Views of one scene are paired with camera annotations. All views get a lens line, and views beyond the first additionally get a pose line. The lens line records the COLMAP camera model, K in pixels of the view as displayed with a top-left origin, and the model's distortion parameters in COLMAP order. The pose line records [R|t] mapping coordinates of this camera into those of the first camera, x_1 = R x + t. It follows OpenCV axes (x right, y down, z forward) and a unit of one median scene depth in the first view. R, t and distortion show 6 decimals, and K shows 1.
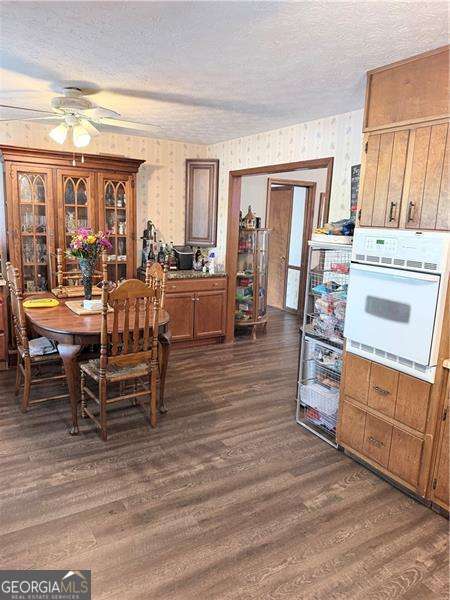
lens RADIAL K [[416.5, 0, 225.0], [0, 416.5, 300.0], [0, 0, 1]] dist [0.070575, -0.115233]
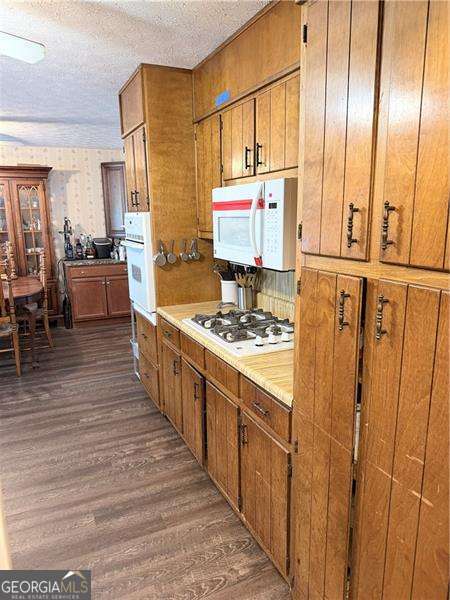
lens RADIAL K [[420.2, 0, 225.0], [0, 420.2, 300.0], [0, 0, 1]] dist [0.119578, -0.273096]
pose [[0.992920, -0.032445, -0.114264, 0.499458], [0.032771, 0.999462, 0.000981, 0.071523], [0.114171, -0.004718, 0.993450, -0.178559]]
